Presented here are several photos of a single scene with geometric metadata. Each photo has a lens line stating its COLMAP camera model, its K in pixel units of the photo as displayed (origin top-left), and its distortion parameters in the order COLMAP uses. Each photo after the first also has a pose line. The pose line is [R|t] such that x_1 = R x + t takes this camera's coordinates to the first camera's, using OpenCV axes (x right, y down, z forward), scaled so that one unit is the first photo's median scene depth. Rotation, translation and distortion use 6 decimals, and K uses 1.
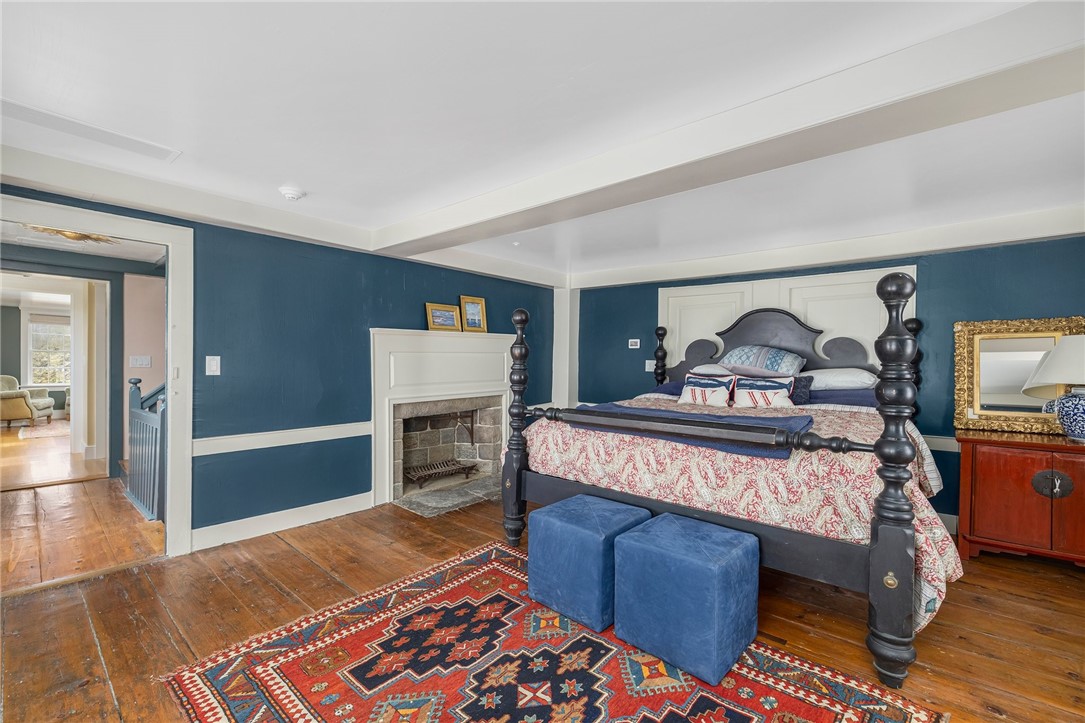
lens RADIAL K [[458.6, 0, 537.3], [0, 458.6, 363.5], [0, 0, 1]] dist [-0.004734, 0.000158]
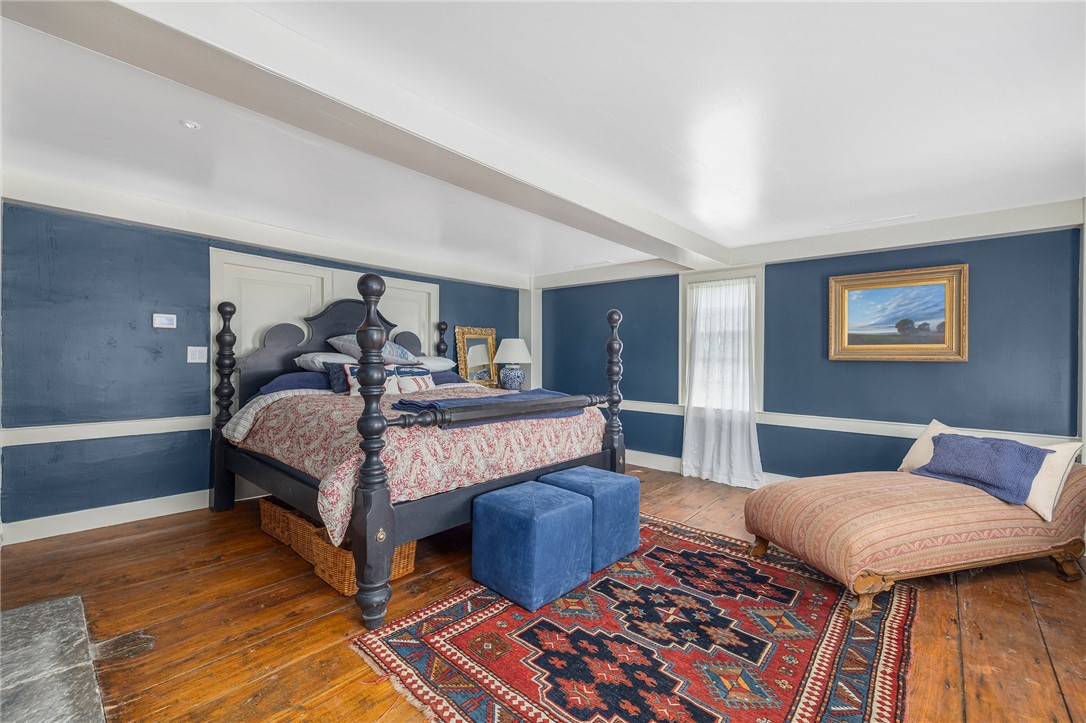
lens RADIAL K [[459.0, 0, 537.5], [0, 459.0, 357.0], [0, 0, 1]] dist [-0.004734, 0.000158]
pose [[0.013617, -0.013317, 0.999819, -0.973765], [-0.006992, 0.999886, 0.013413, -0.009751], [-0.999883, -0.007174, 0.013522, 1.033141]]
